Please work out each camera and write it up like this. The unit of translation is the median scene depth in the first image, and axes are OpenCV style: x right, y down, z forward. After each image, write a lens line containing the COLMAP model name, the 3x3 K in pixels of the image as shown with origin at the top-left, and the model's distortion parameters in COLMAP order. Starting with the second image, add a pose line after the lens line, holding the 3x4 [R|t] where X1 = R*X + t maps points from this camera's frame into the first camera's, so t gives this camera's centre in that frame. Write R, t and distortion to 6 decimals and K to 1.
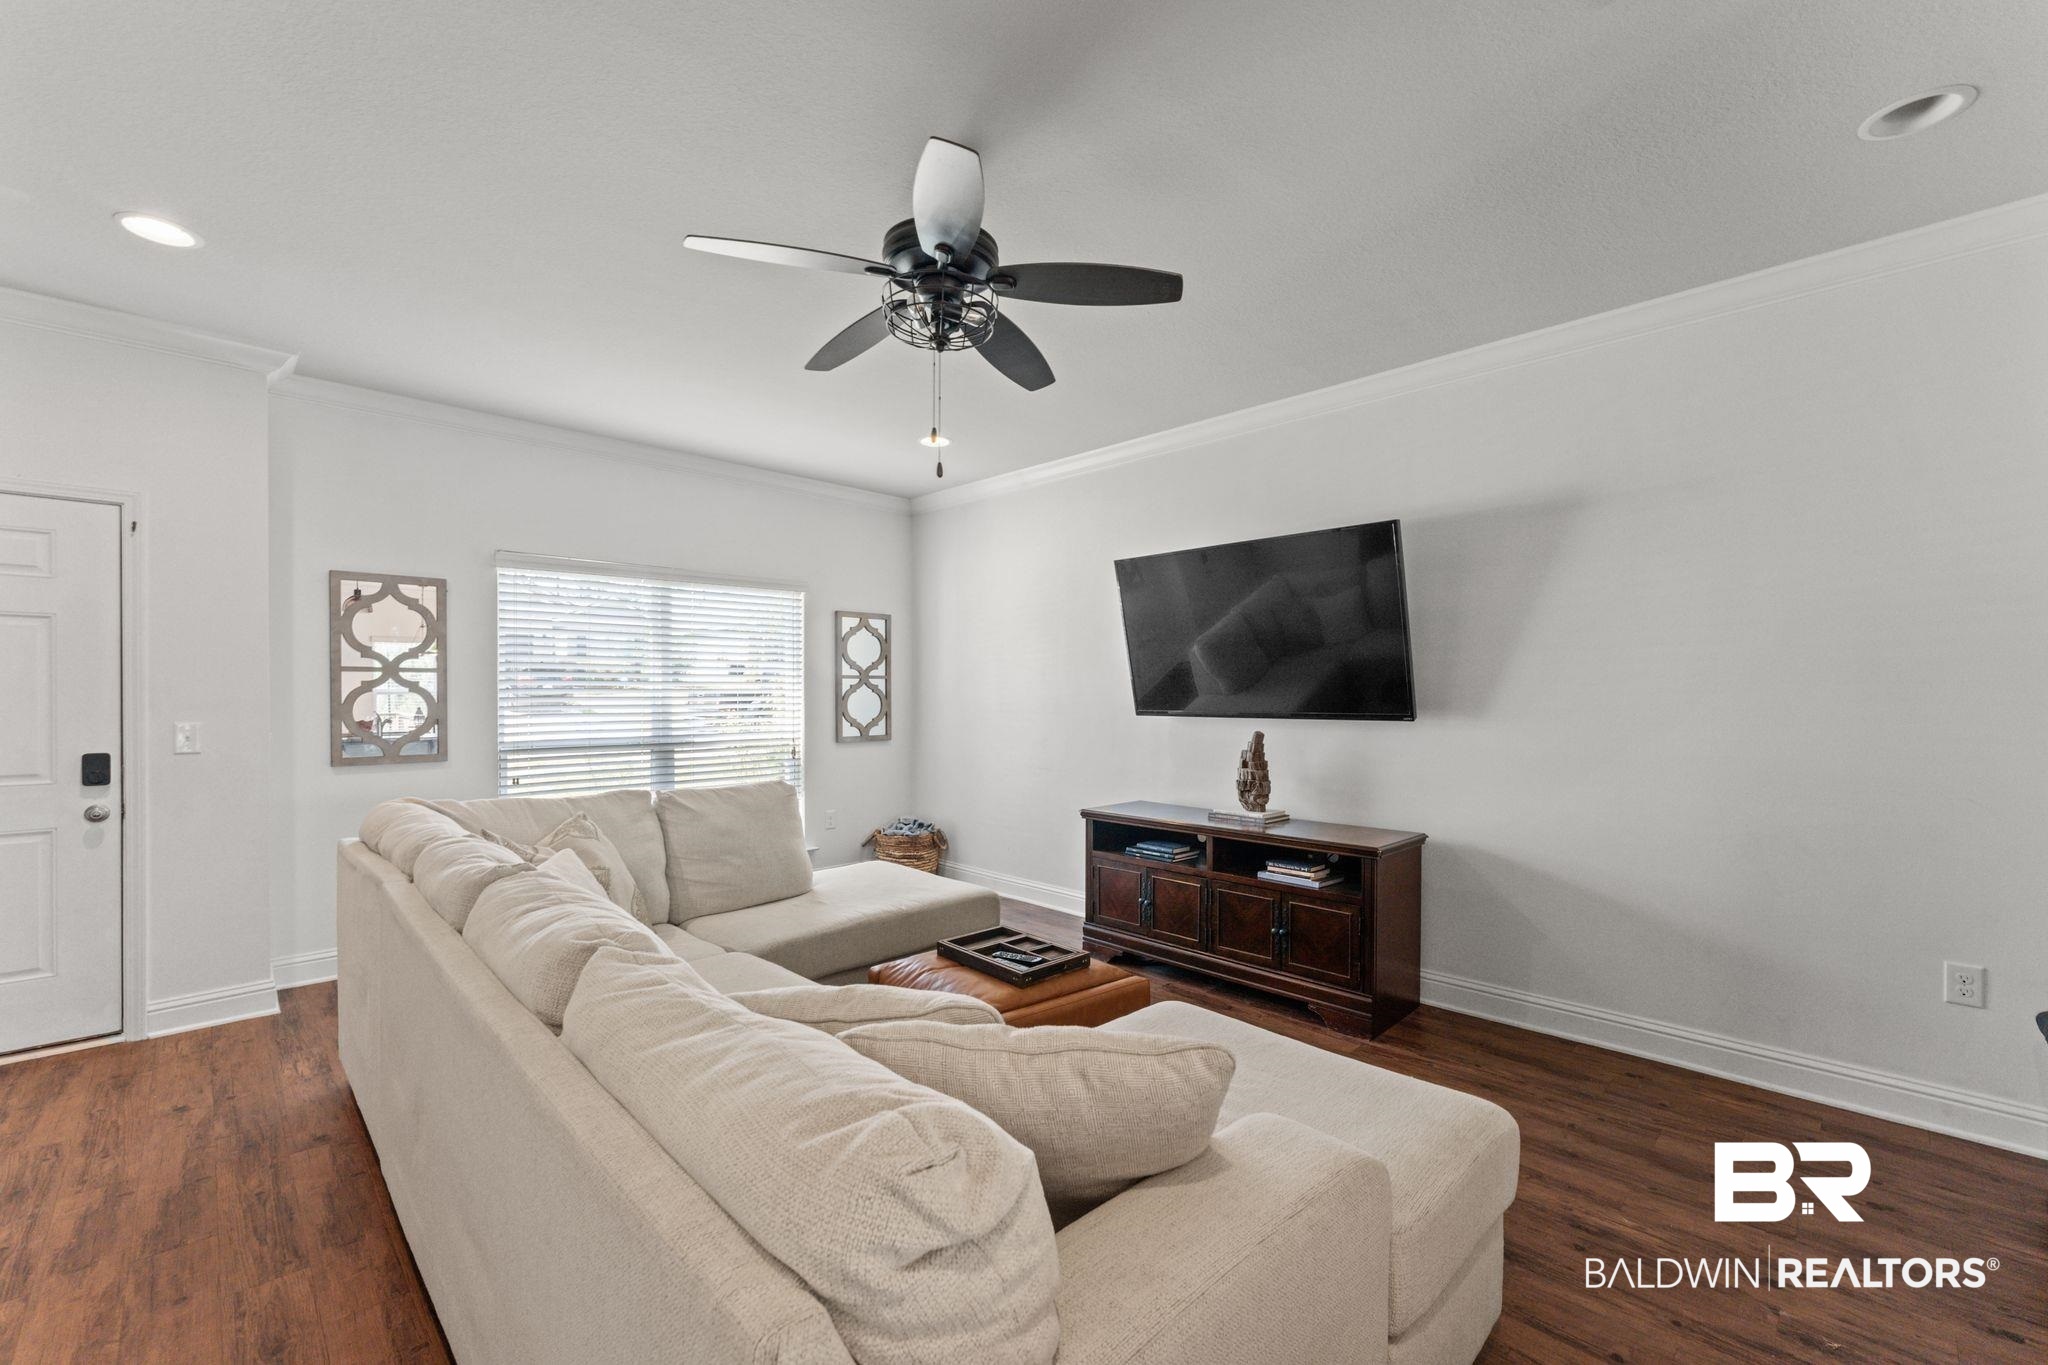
lens RADIAL K [[843.4, 0, 1009.0], [0, 843.4, 707.5], [0, 0, 1]] dist [0.010785, -0.001921]
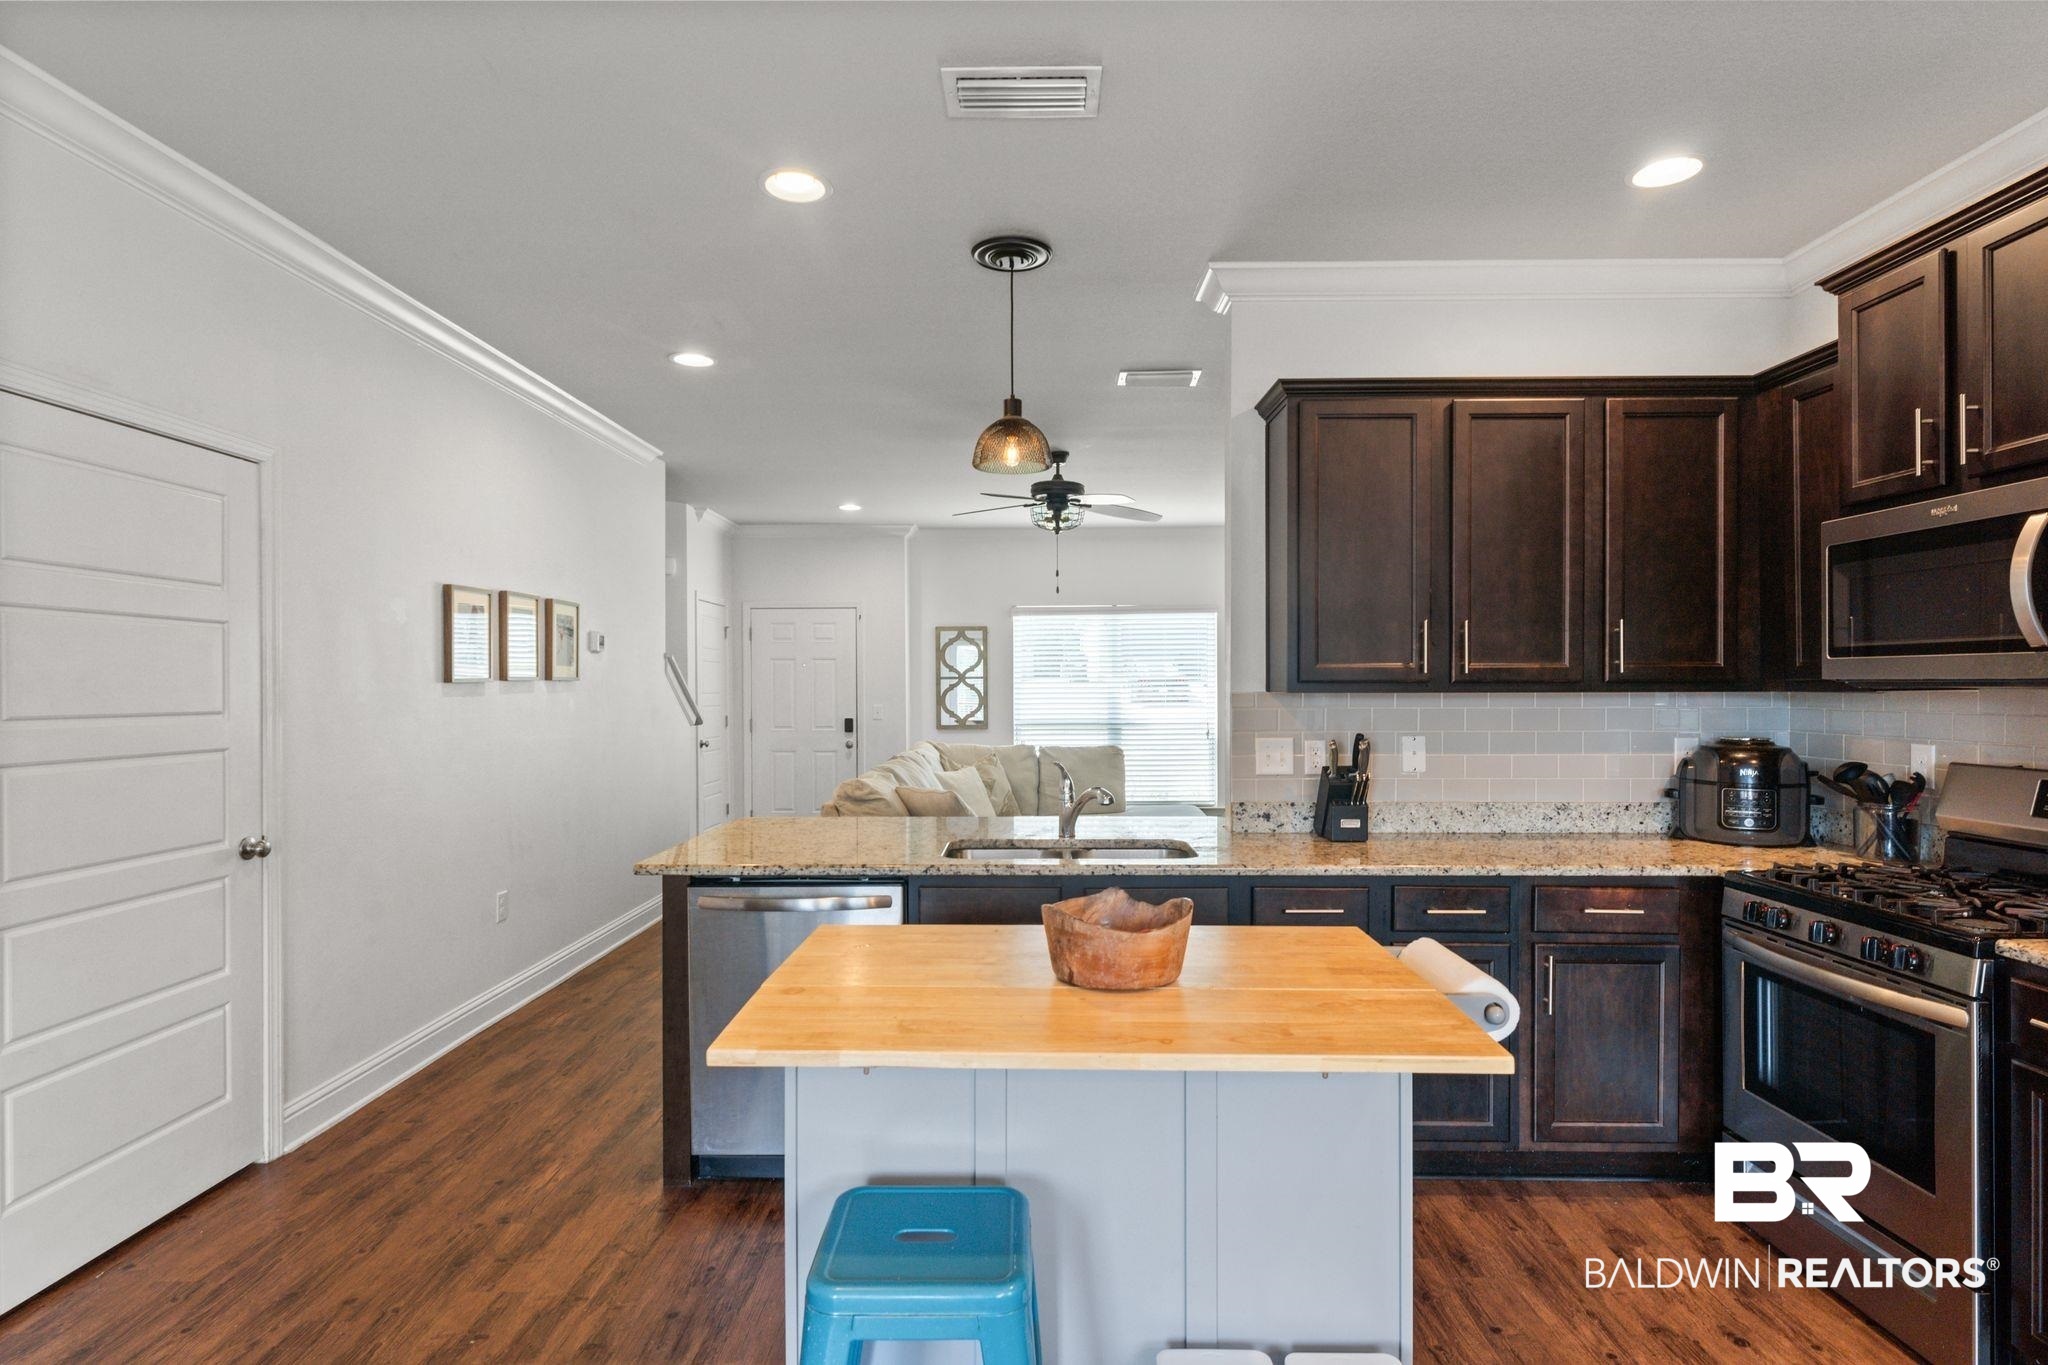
lens RADIAL K [[1062.1, 0, 1019.2], [0, 1062.1, 694.7], [0, 0, 1]] dist [-0.002024, -0.001202]
pose [[0.705174, 0.001548, -0.709033, 0.975769], [-0.007005, 0.999964, -0.004784, 0.001624], [0.709000, 0.008340, 0.705160, -0.524507]]
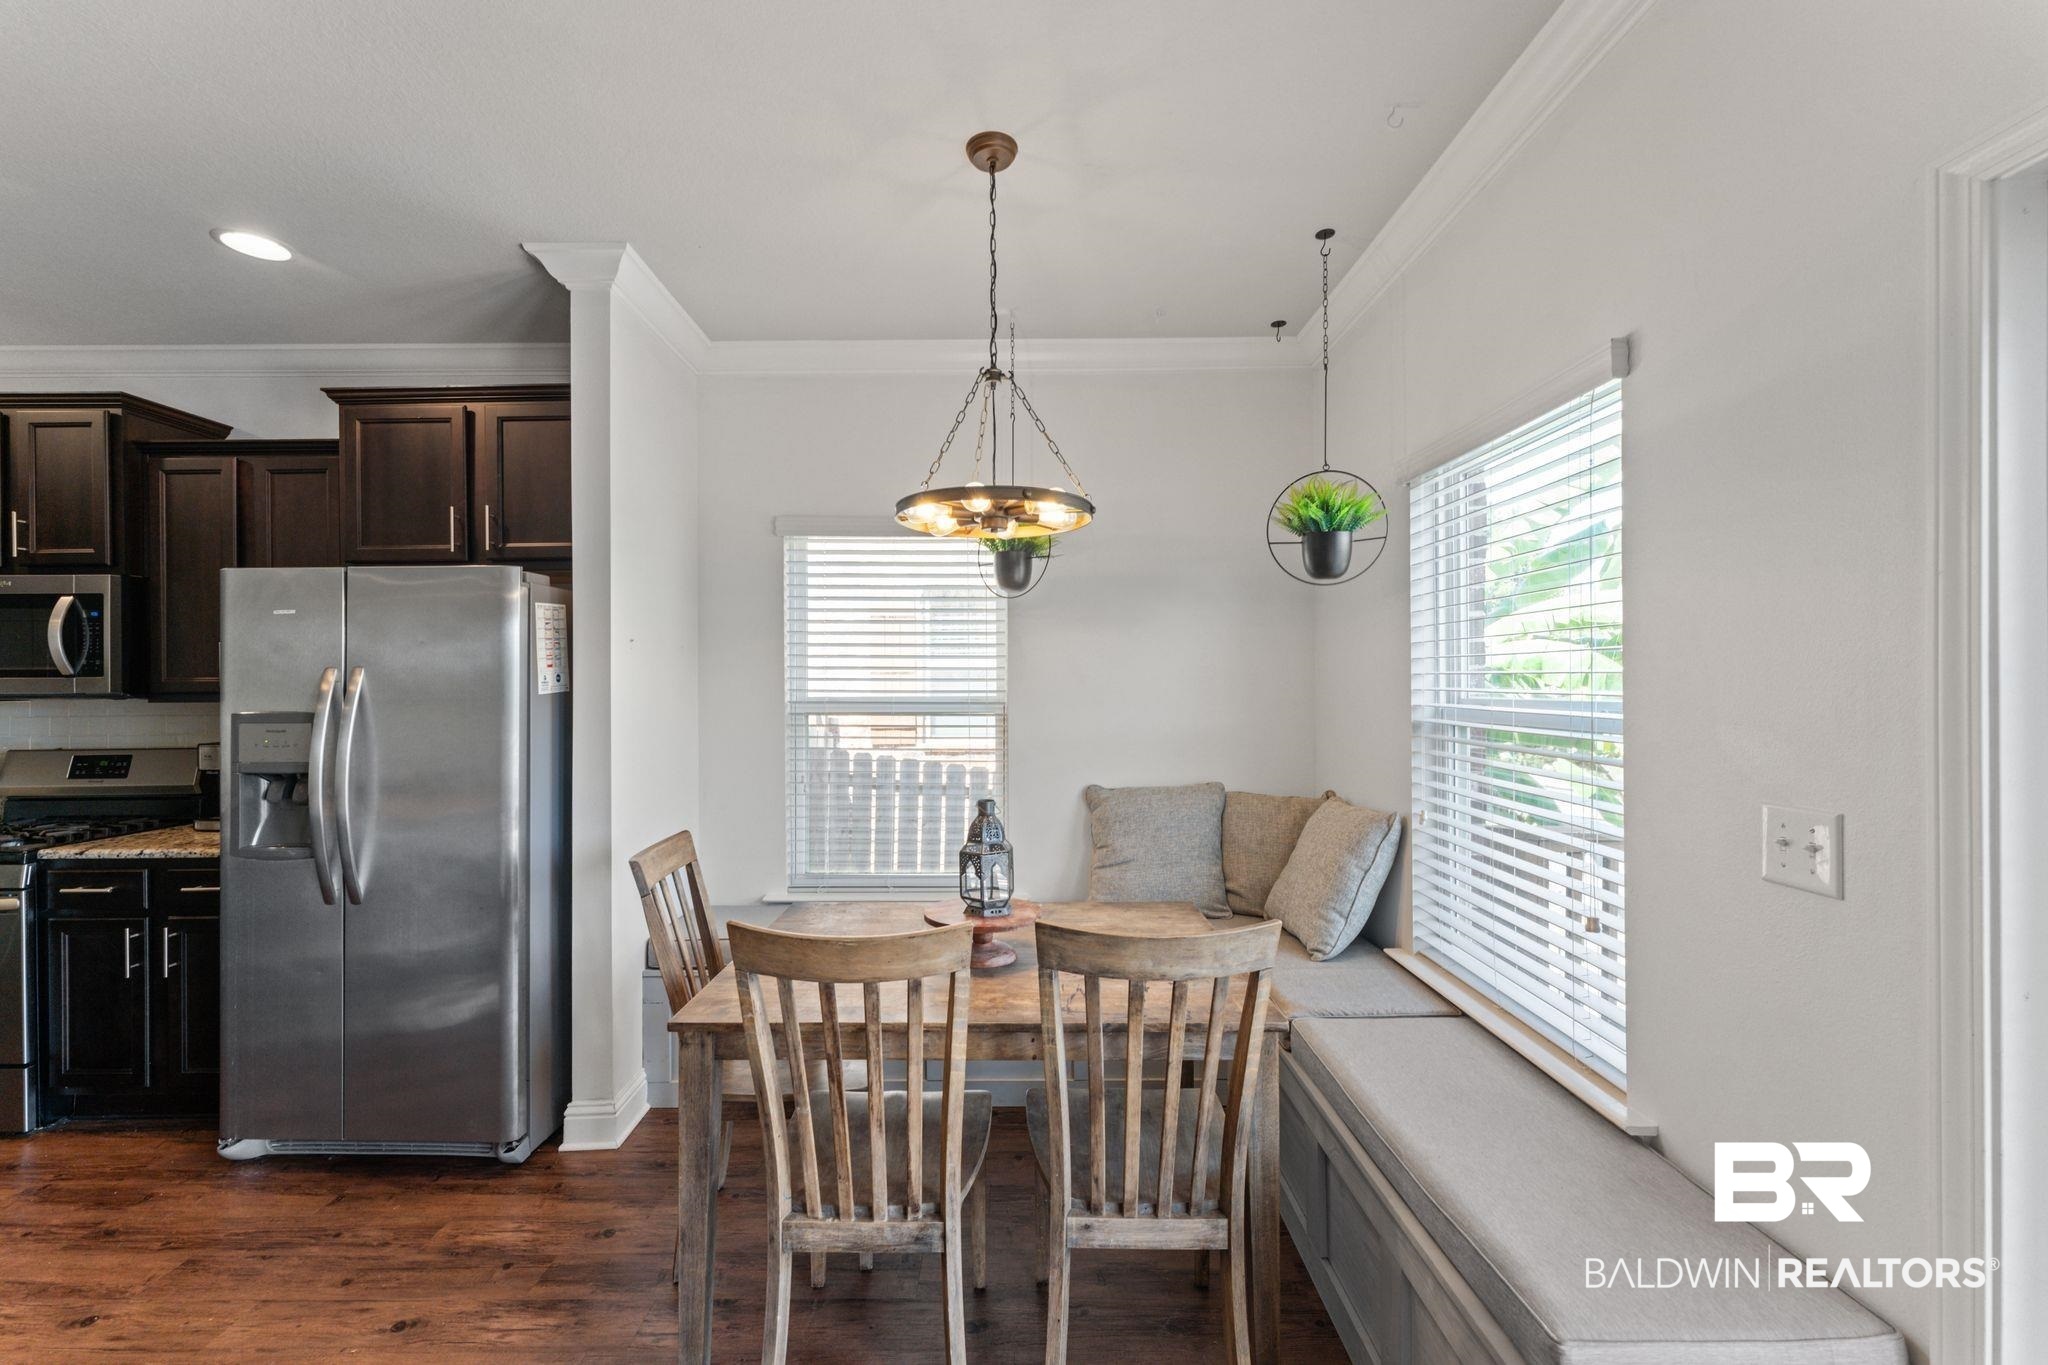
lens RADIAL K [[843.4, 0, 996.9], [0, 843.4, 685.2], [0, 0, 1]] dist [0.010785, -0.001921]
pose [[0.706078, -0.003471, 0.708125, 1.003907], [0.019361, 0.999709, -0.014405, 0.005839], [-0.707869, 0.023881, 0.705940, -0.845414]]
